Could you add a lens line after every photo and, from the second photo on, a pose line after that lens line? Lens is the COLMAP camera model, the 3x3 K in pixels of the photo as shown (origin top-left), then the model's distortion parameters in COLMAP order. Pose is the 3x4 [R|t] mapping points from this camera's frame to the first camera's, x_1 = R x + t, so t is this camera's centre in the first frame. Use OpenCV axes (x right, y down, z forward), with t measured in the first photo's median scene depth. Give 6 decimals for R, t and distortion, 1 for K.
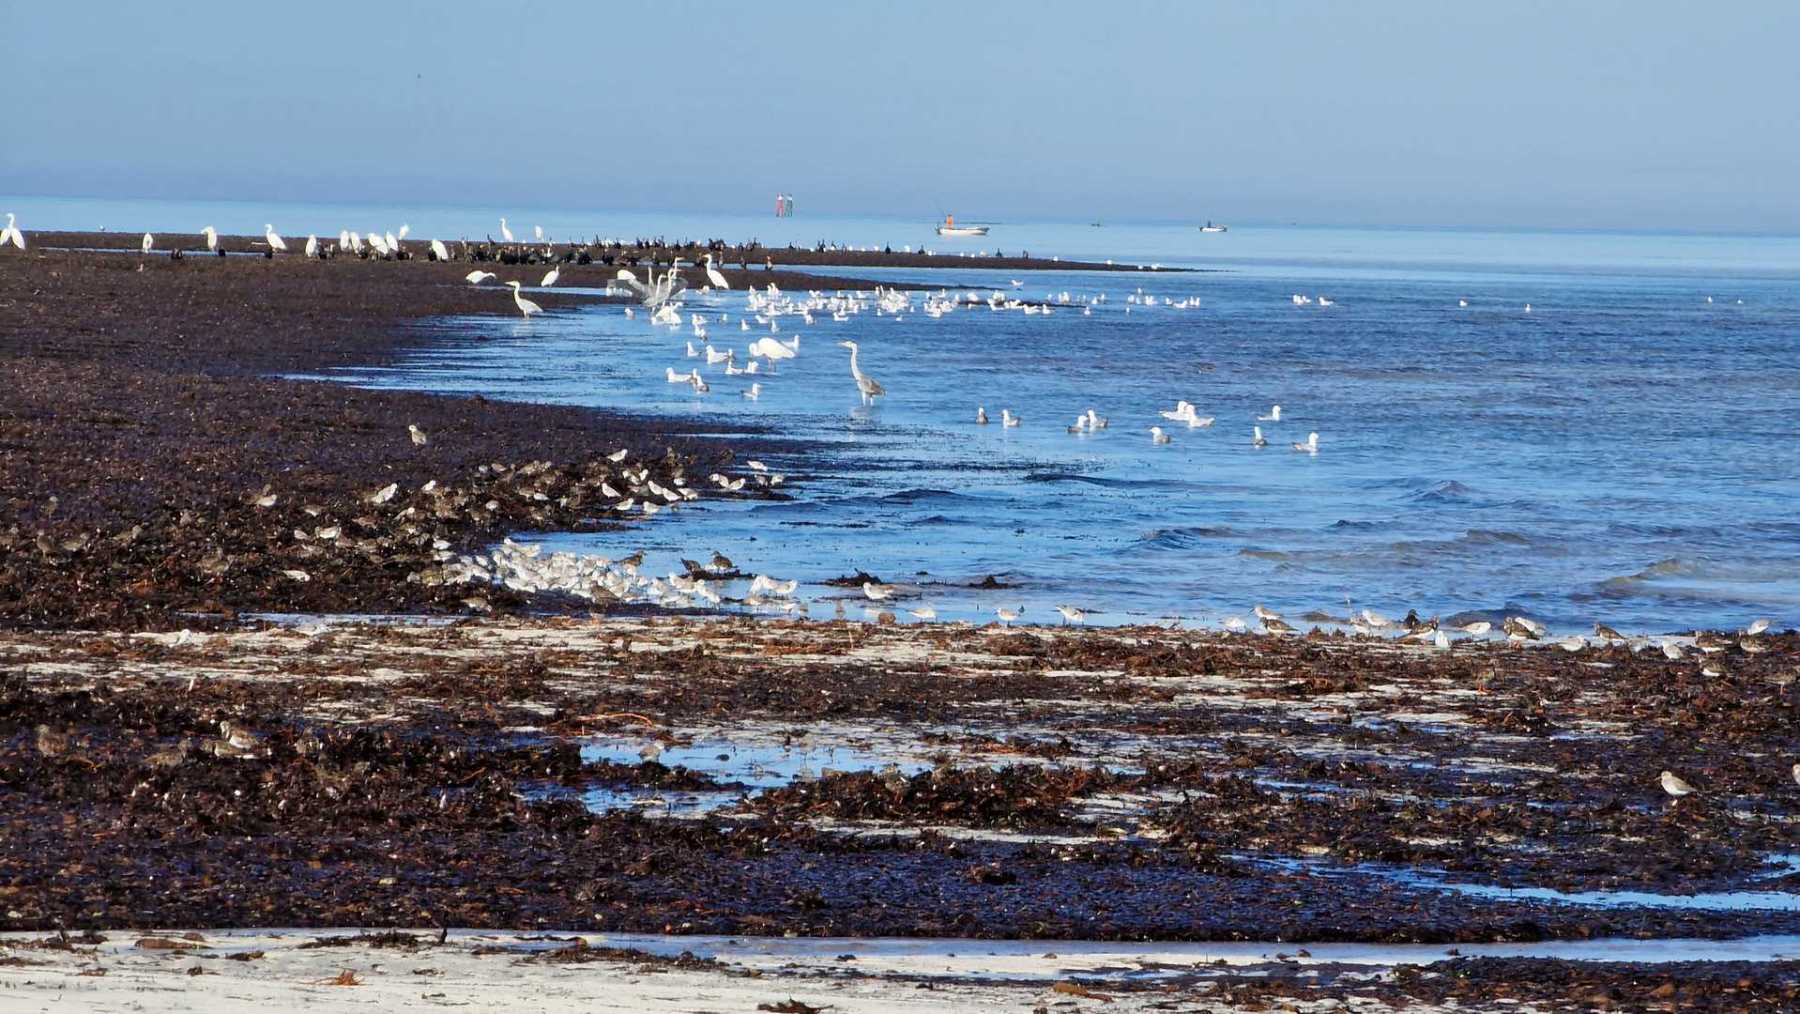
lens RADIAL K [[12202.4, 0, 901.1], [0, 12202.4, 507.1], [0, 0, 1]] dist [0.924455, 0.000000]
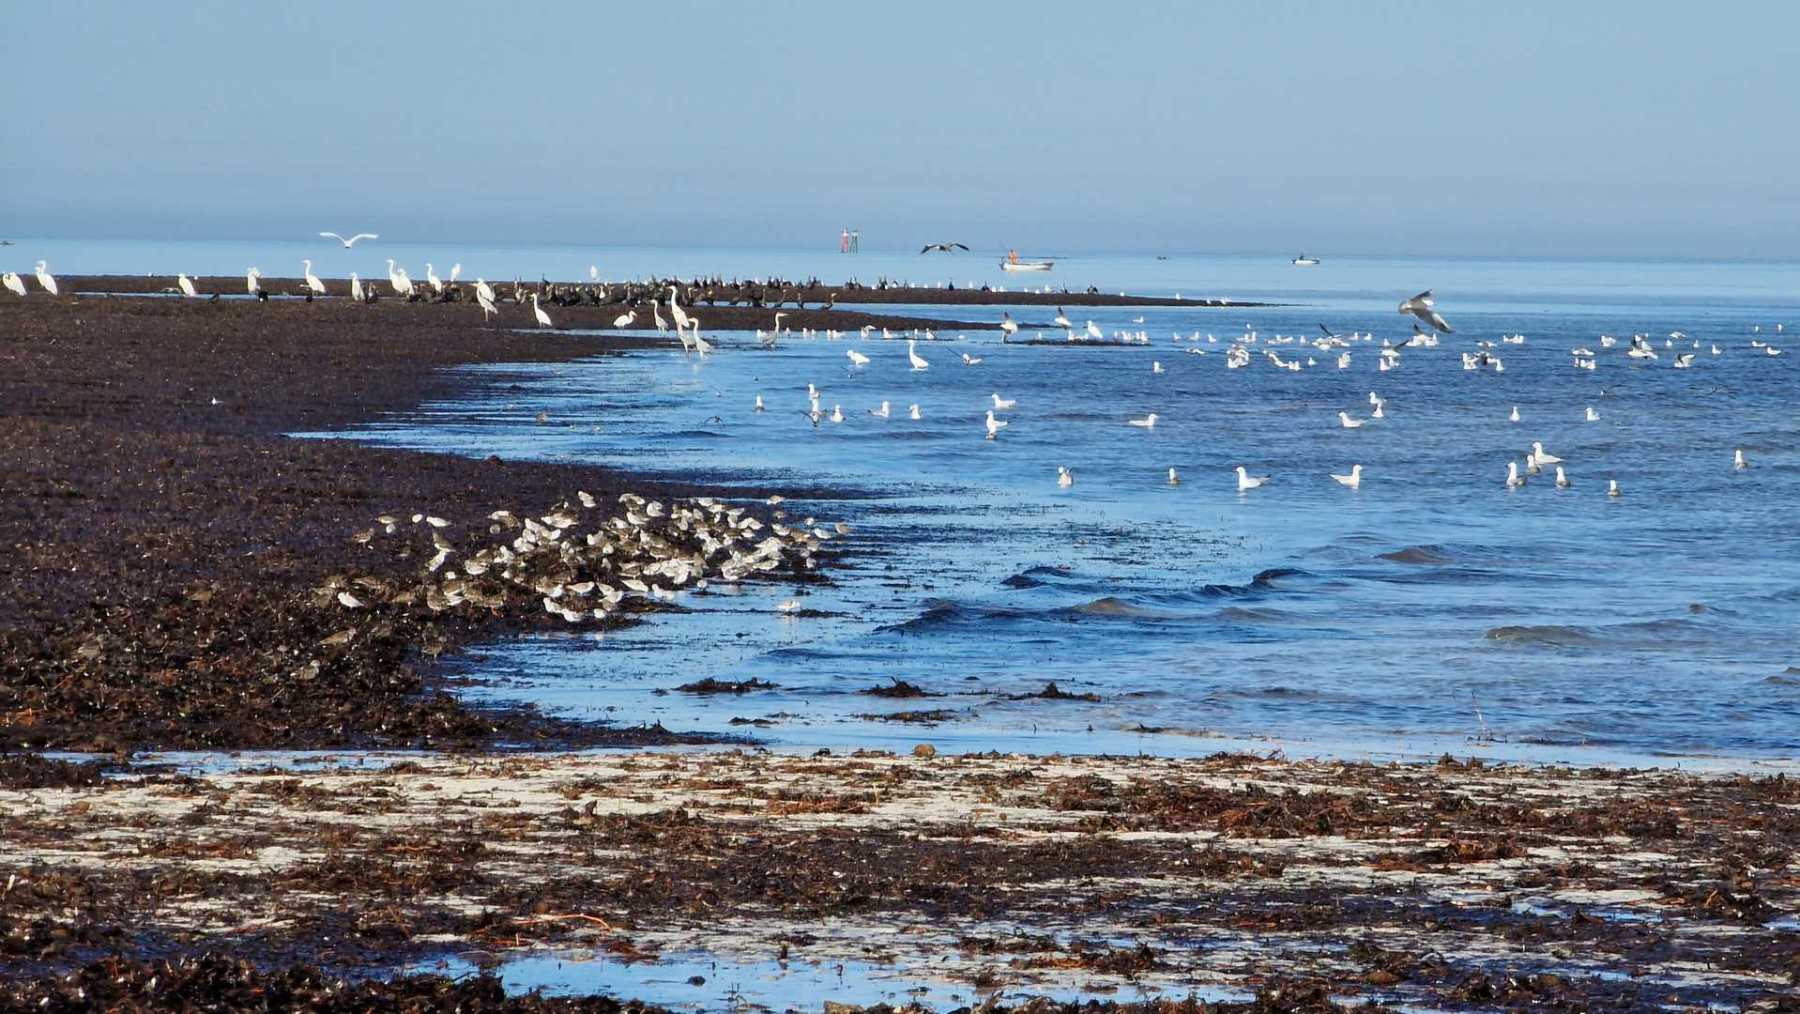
lens RADIAL K [[12202.4, 0, 898.6], [0, 12202.4, 505.1], [0, 0, 1]] dist [0.924455, 0.000000]
pose [[0.999944, -0.008820, -0.005798, 0.002250], [0.008803, 0.999957, -0.003032, -0.005646], [0.005824, 0.002980, 0.999979, 0.203531]]
